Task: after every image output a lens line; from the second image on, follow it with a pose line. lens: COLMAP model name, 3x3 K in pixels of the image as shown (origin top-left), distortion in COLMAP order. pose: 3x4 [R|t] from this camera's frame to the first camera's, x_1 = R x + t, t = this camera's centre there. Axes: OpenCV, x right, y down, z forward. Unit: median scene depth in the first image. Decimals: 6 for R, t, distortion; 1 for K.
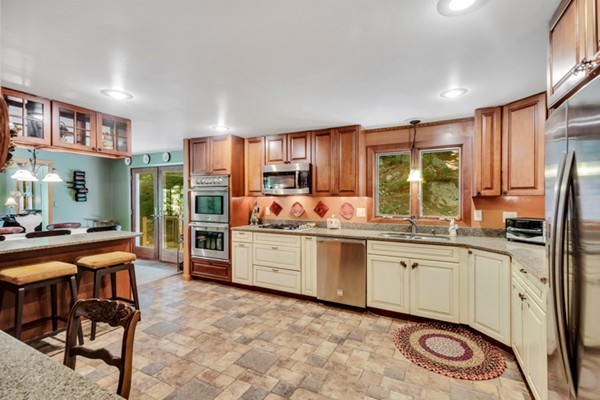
lens RADIAL K [[268.2, 0, 309.8], [0, 268.2, 200.8], [0, 0, 1]] dist [0.010633, -0.004782]
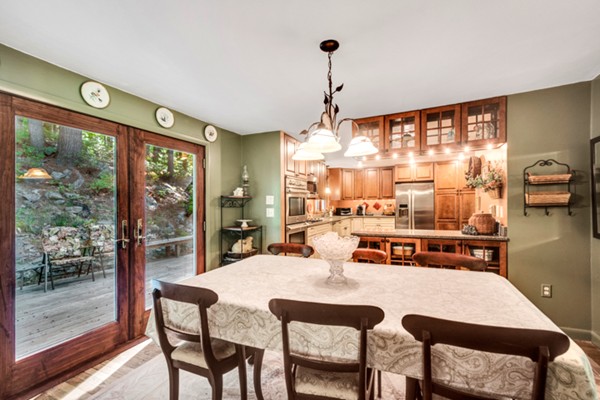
lens RADIAL K [[268.2, 0, 303.1], [0, 268.2, 203.7], [0, 0, 1]] dist [0.010633, -0.004782]
pose [[-0.041564, -0.003058, 0.999131, -1.571700], [0.020435, 0.999784, 0.003910, 0.001213], [-0.998927, 0.020579, -0.041493, 1.149882]]
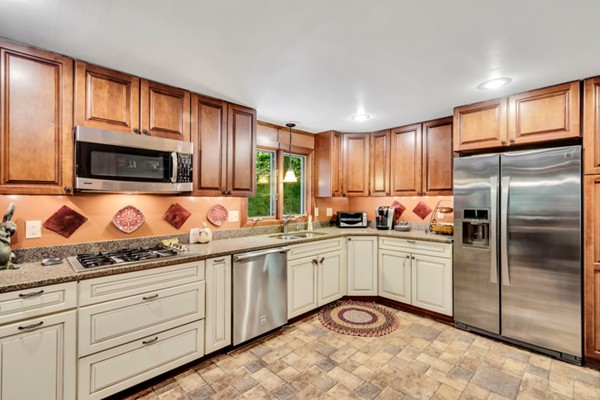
lens RADIAL K [[268.2, 0, 303.2], [0, 268.2, 198.4], [0, 0, 1]] dist [0.010633, -0.004782]
pose [[0.329209, -0.003099, 0.944252, -0.507436], [0.010362, 0.999946, -0.000331, -0.007793], [-0.944200, 0.009894, 0.329224, 0.546511]]
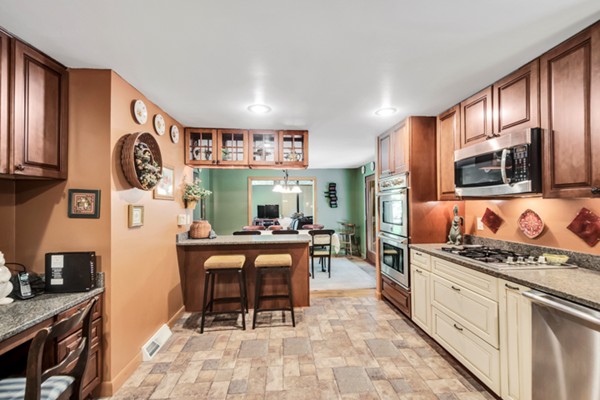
lens RADIAL K [[268.2, 0, 304.0], [0, 268.2, 204.7], [0, 0, 1]] dist [0.010633, -0.004782]
pose [[0.513577, -0.007315, -0.858012, 0.197491], [0.001720, 0.999970, -0.007496, -0.001829], [0.858042, 0.002375, 0.513574, 0.409001]]
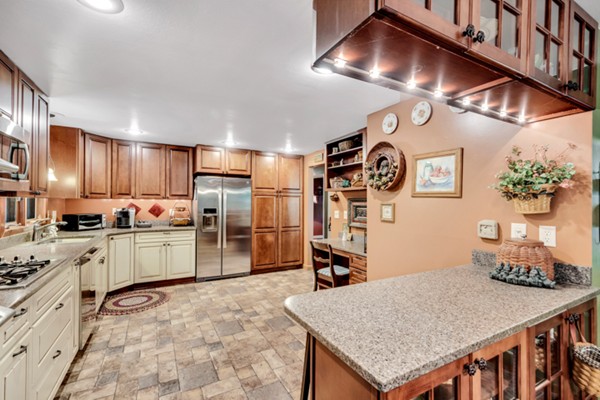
lens RADIAL K [[268.2, 0, 307.3], [0, 268.2, 205.2], [0, 0, 1]] dist [0.010633, -0.004782]
pose [[-0.827762, -0.017301, 0.560813, -0.734625], [-0.009660, 0.999816, 0.016586, -0.011902], [-0.560997, 0.008312, -0.827776, 1.120040]]
